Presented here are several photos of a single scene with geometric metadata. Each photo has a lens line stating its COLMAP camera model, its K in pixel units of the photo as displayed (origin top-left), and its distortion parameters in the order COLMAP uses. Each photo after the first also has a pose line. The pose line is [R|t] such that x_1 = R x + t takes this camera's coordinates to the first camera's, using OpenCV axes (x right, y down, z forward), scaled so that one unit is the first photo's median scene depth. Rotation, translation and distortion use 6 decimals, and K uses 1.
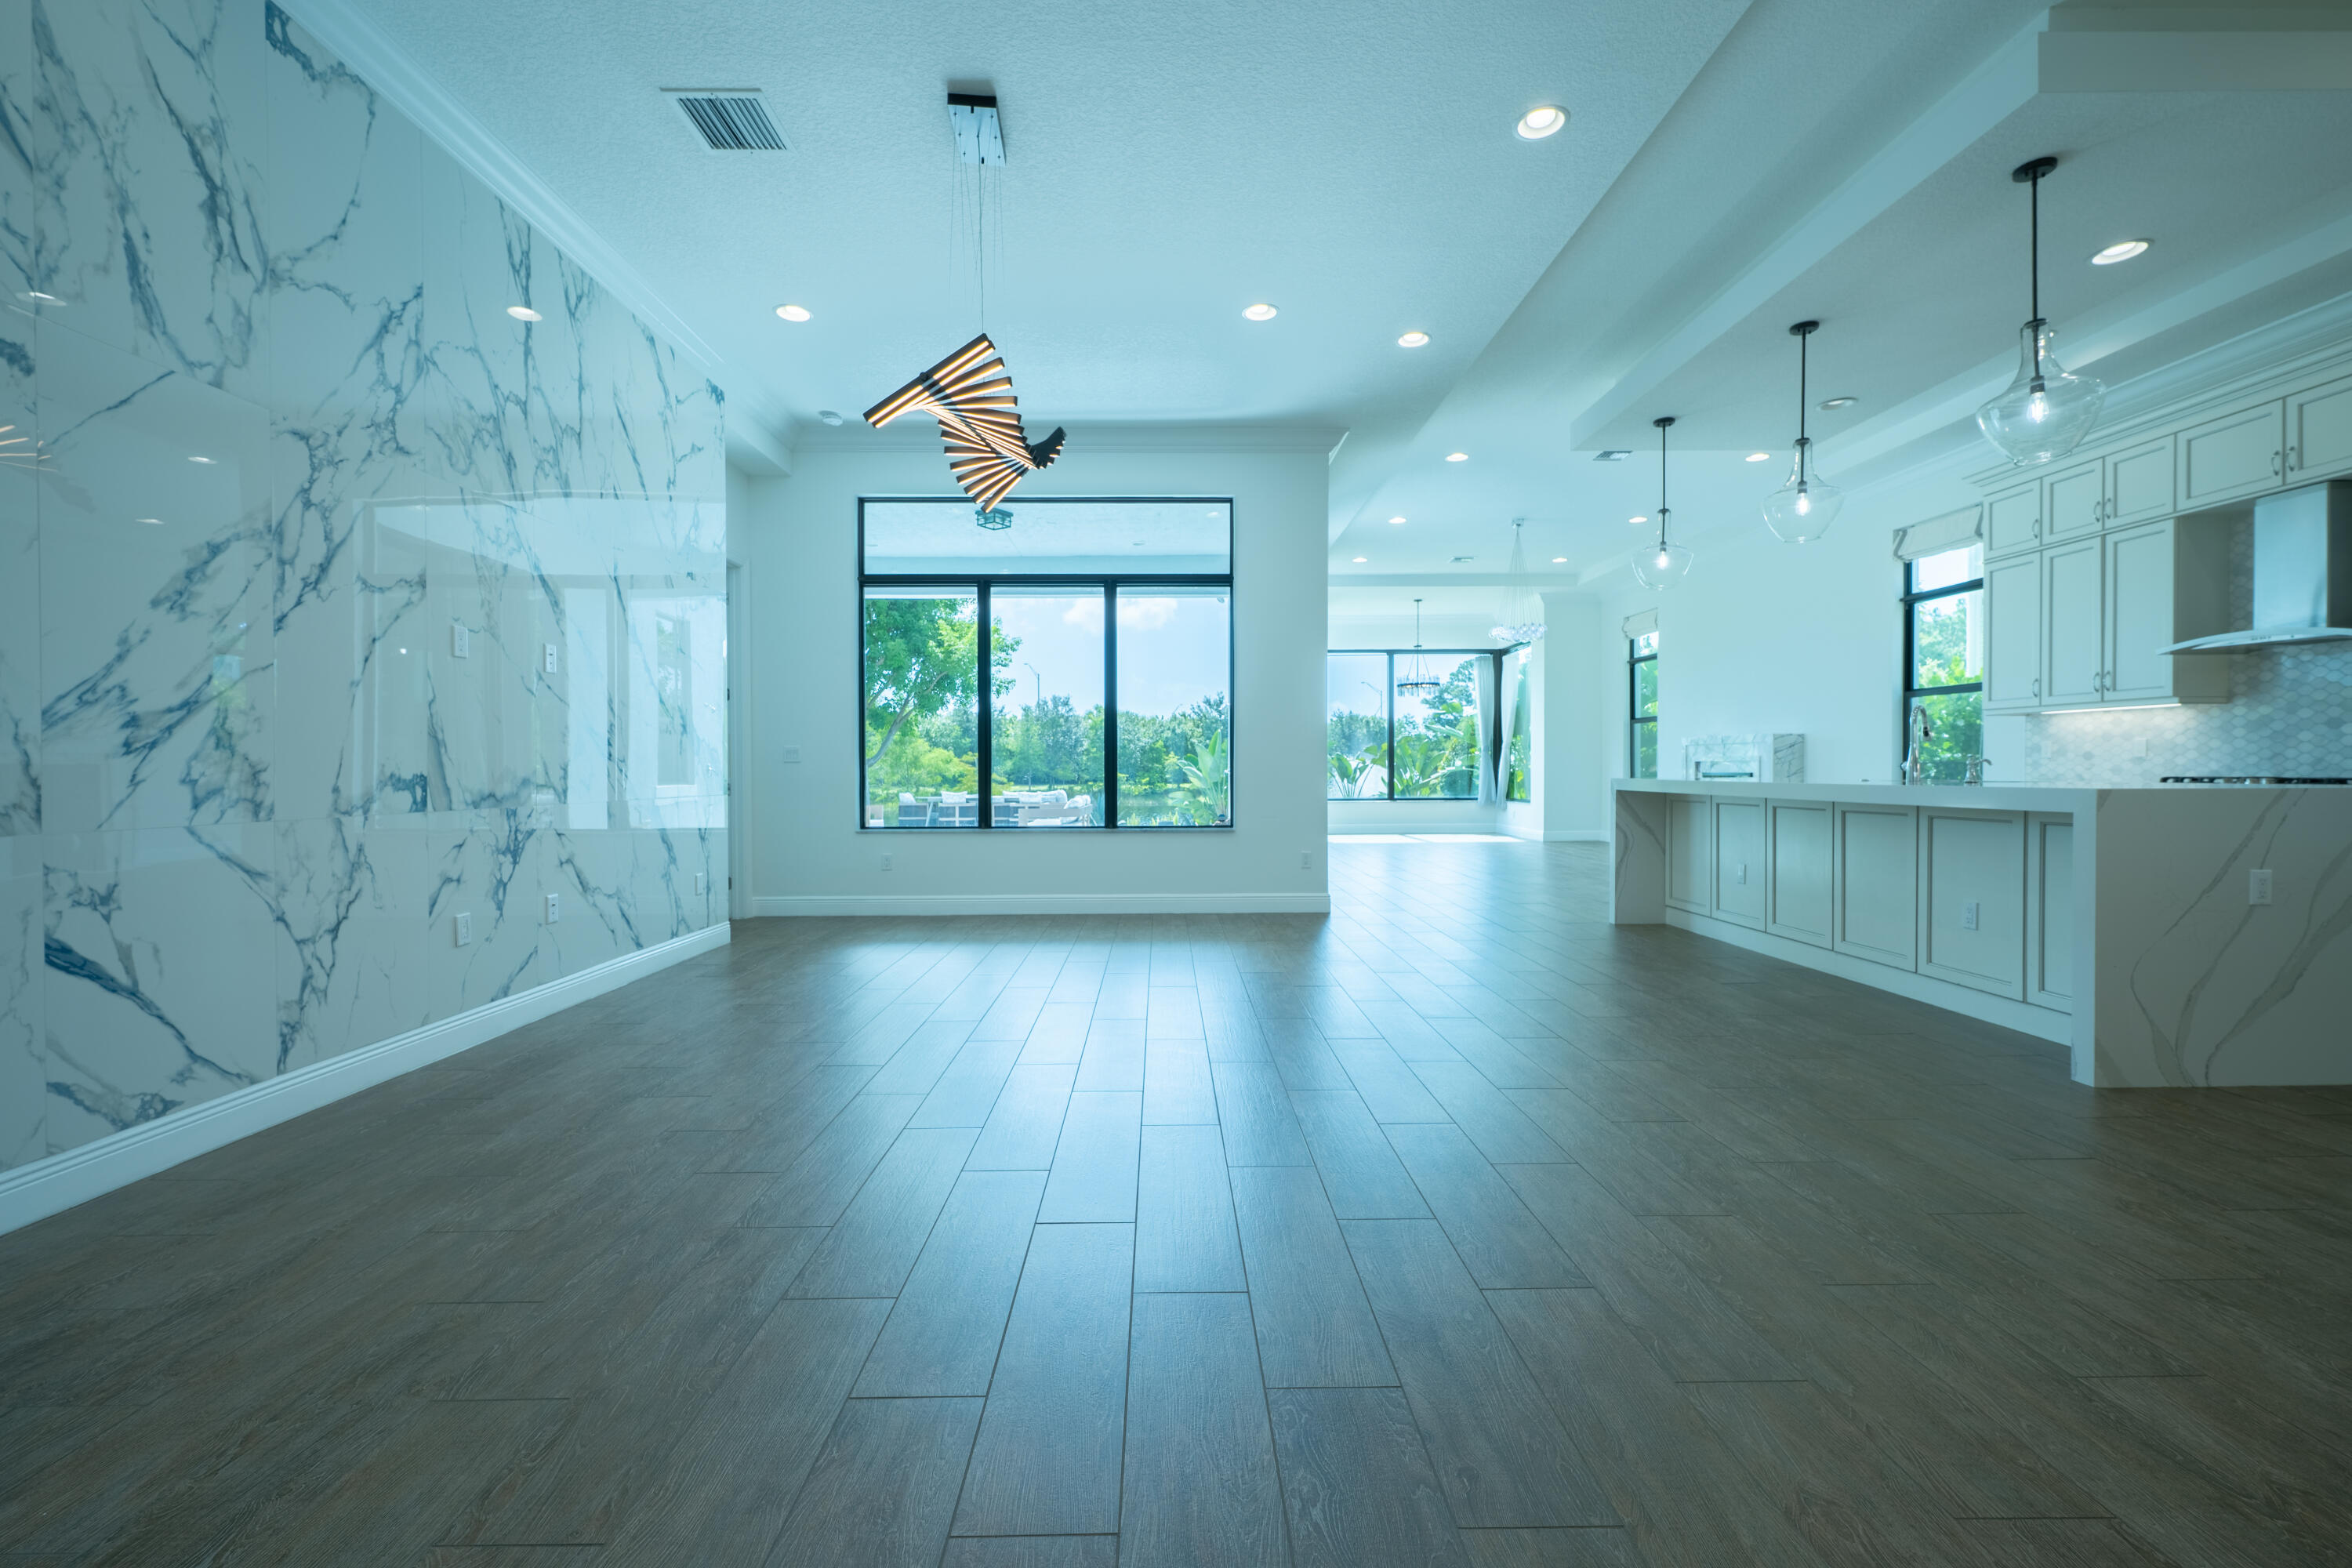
lens RADIAL K [[963.6, 0, 1180.4], [0, 963.6, 777.4], [0, 0, 1]] dist [-0.002415, 0.000084]
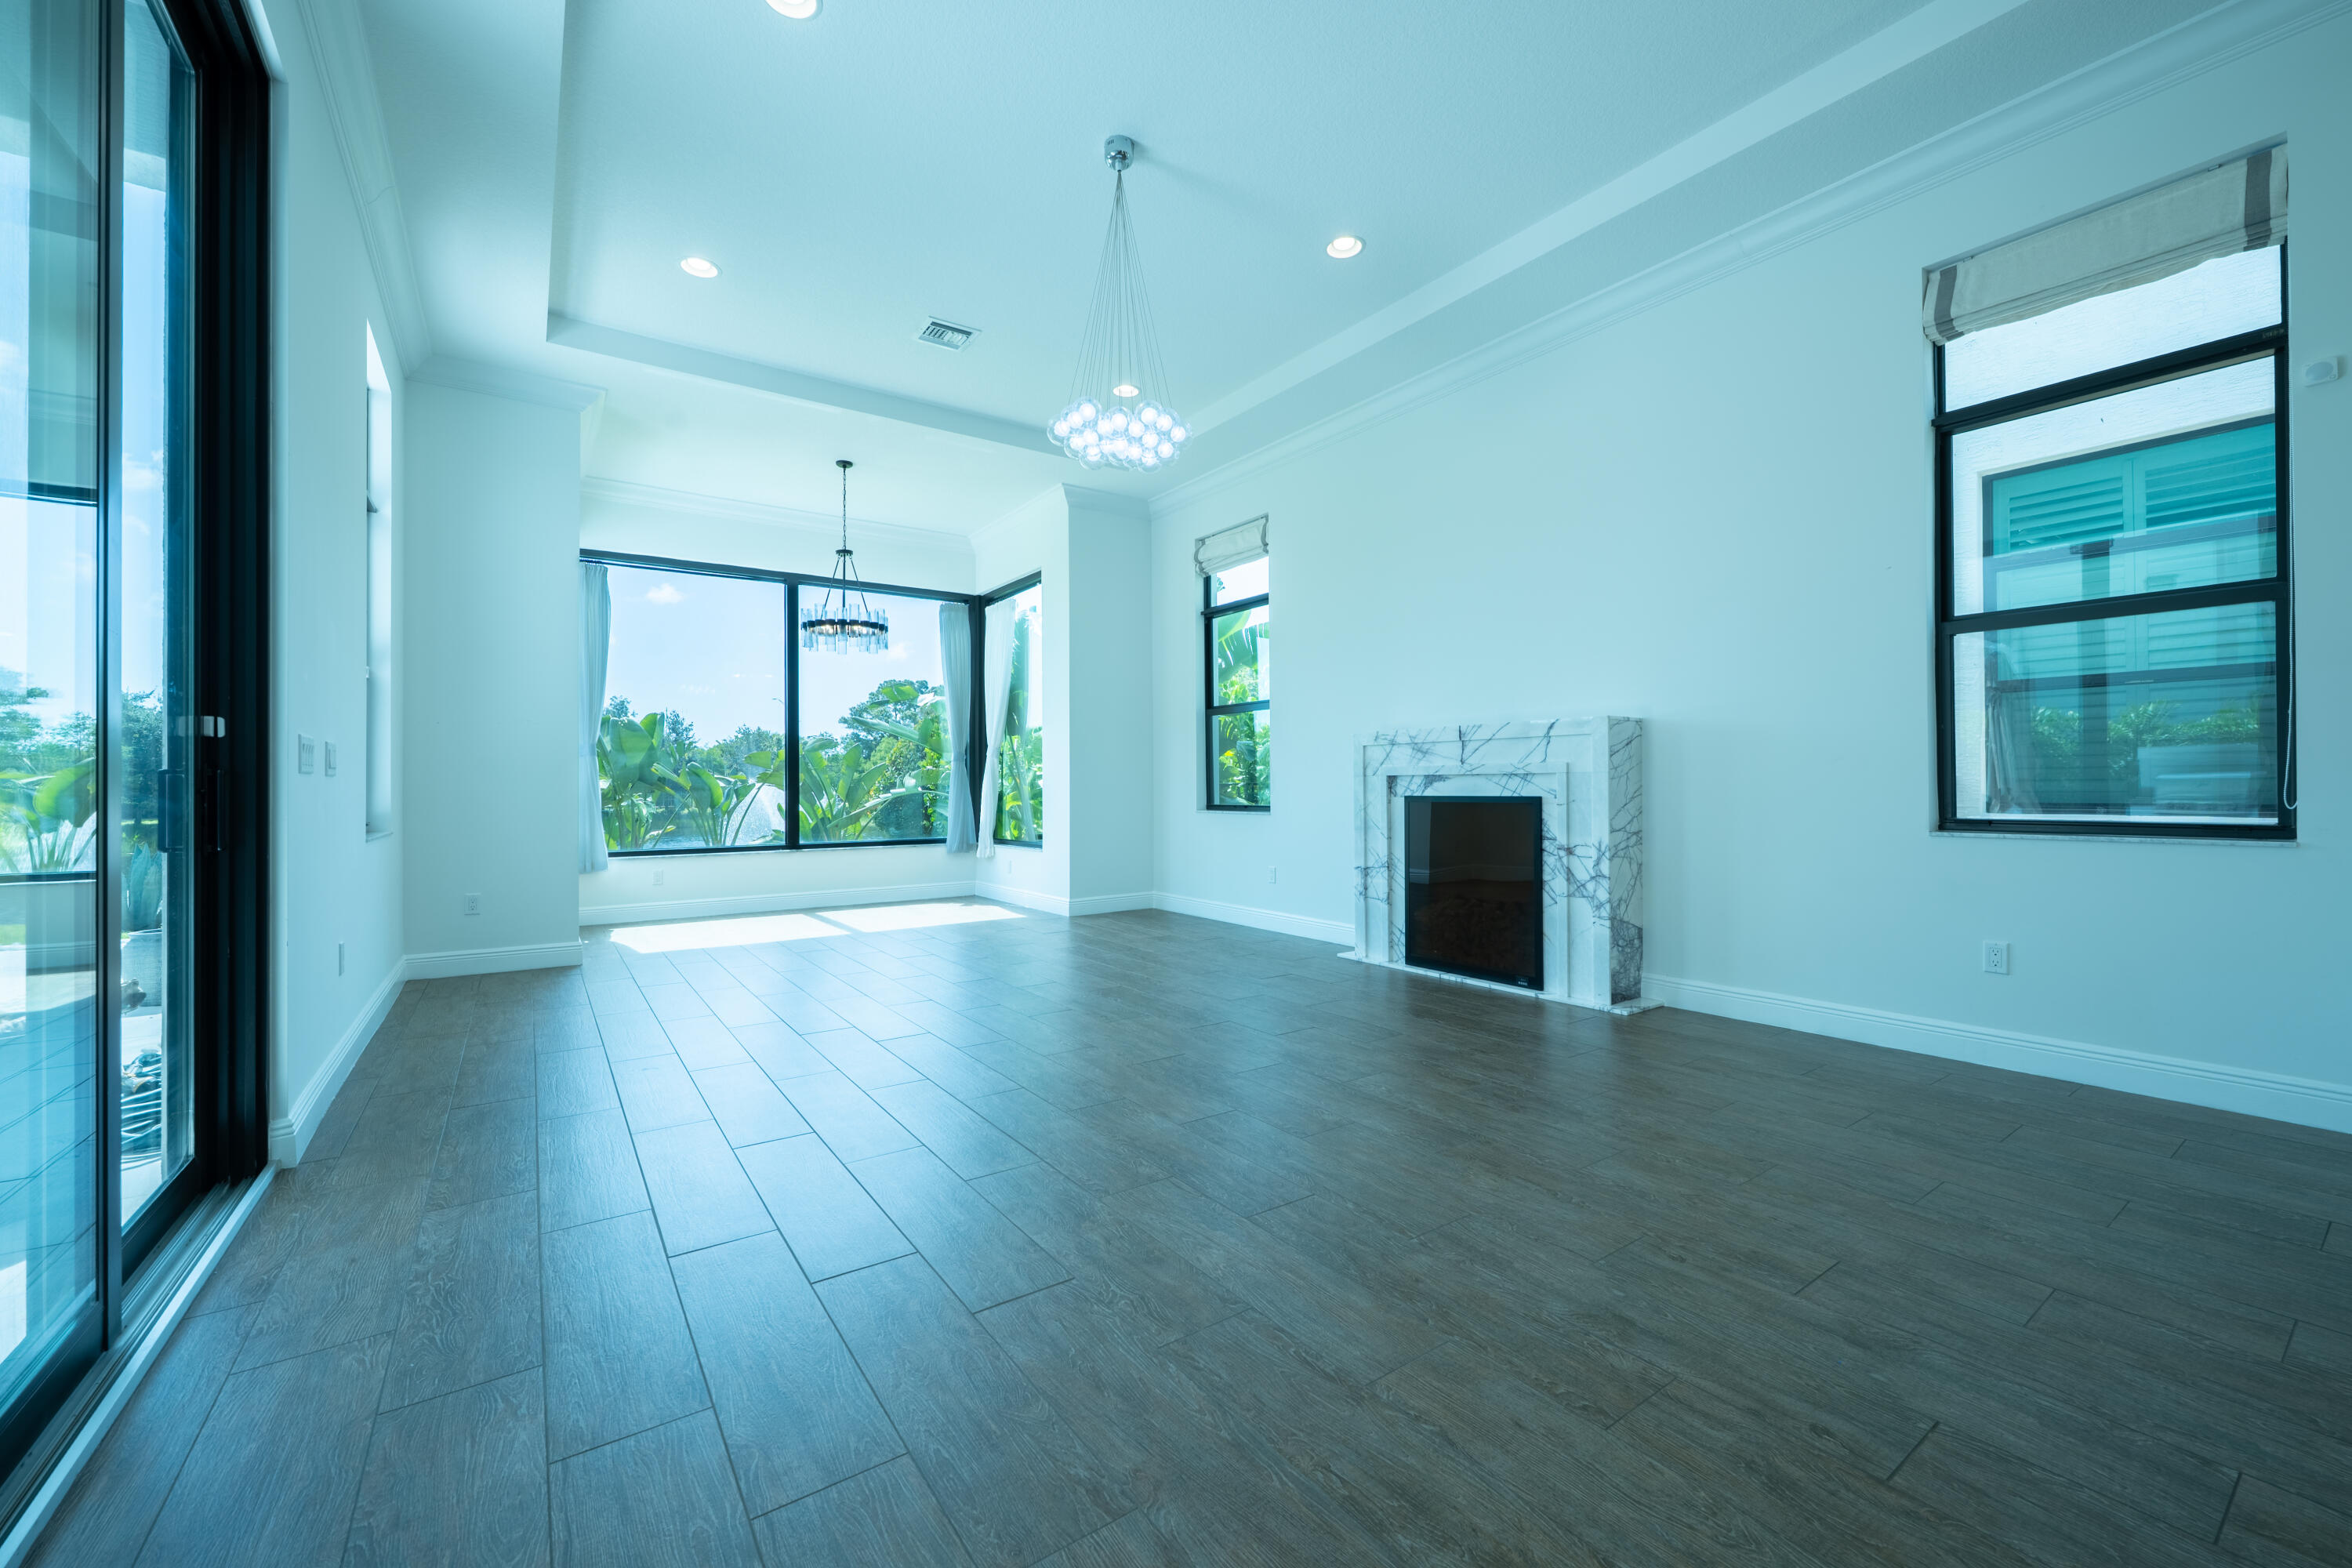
lens RADIAL K [[940.0, 0, 1174.5], [0, 940.0, 782.3], [0, 0, 1]] dist [-0.001270, -0.000738]
pose [[0.831544, 0.006153, 0.555424, 0.241718], [0.004521, 0.999831, -0.017844, -0.006435], [-0.555440, 0.017349, 0.831376, 1.027805]]
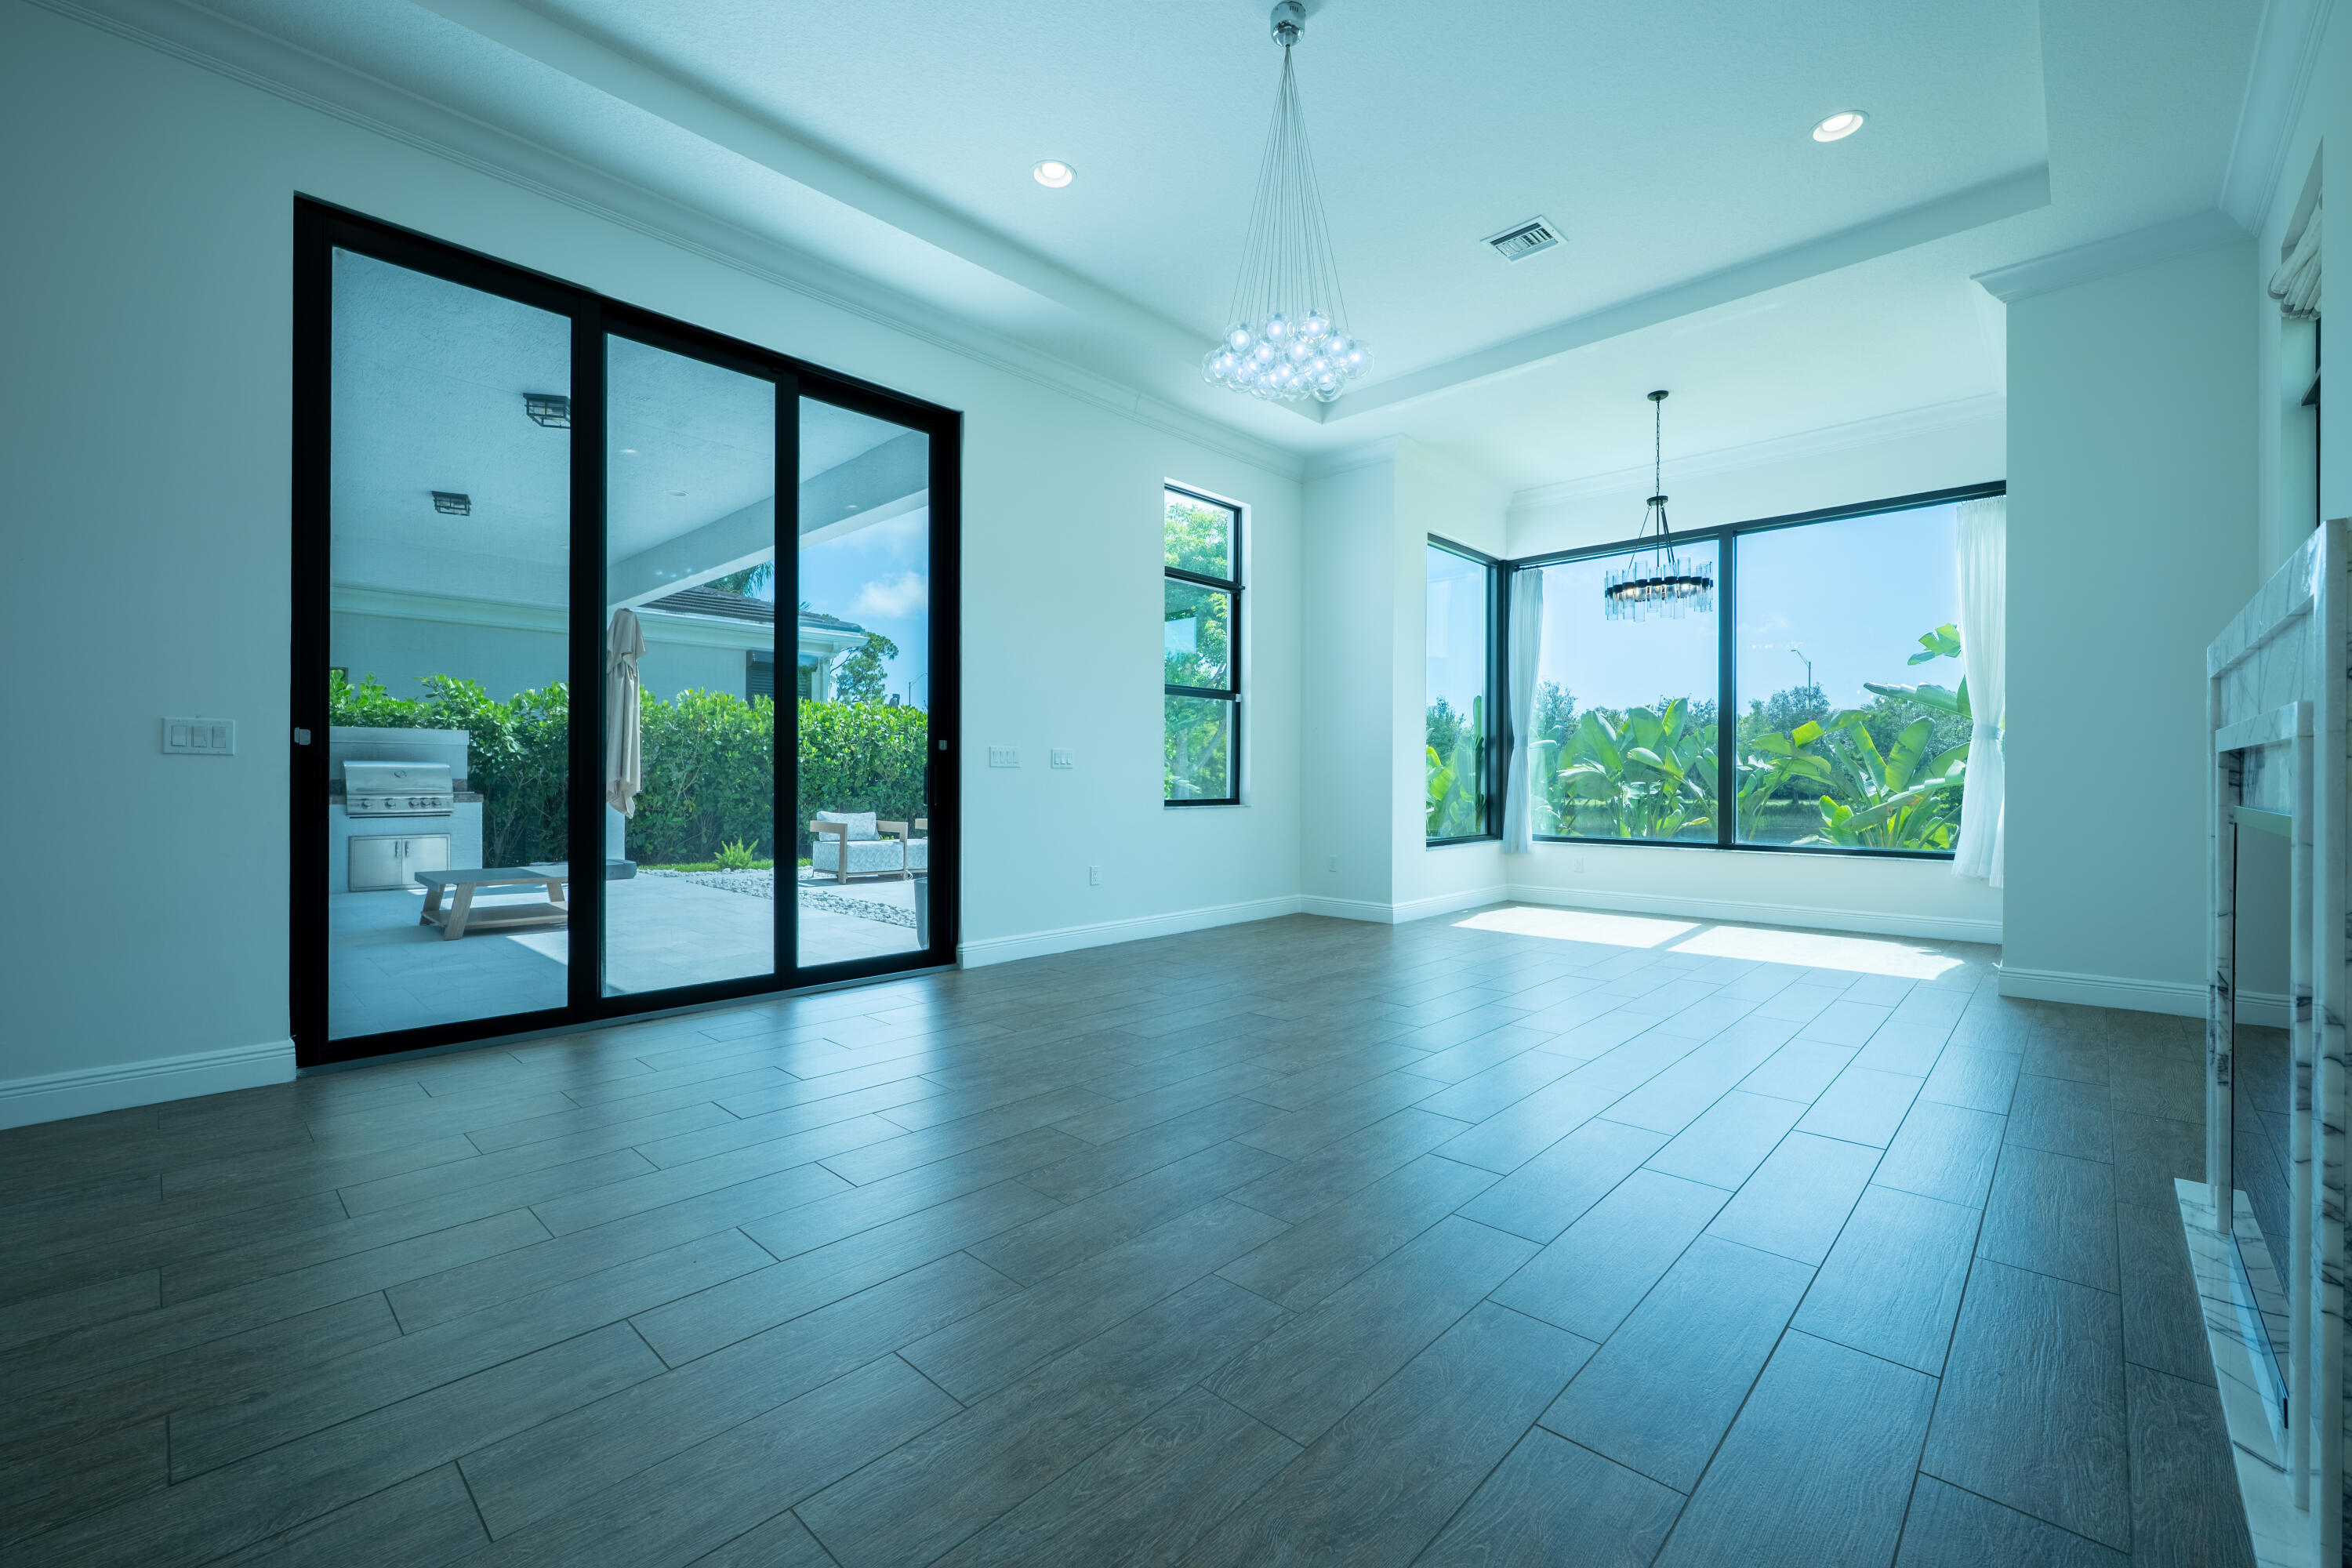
lens RADIAL K [[963.6, 0, 1159.1], [0, 963.6, 784.8], [0, 0, 1]] dist [-0.002415, 0.000084]
pose [[0.703426, 0.014498, -0.710620, 0.807645], [-0.015000, 0.999872, 0.005550, -0.011390], [0.710610, 0.006755, 0.703554, 1.119492]]
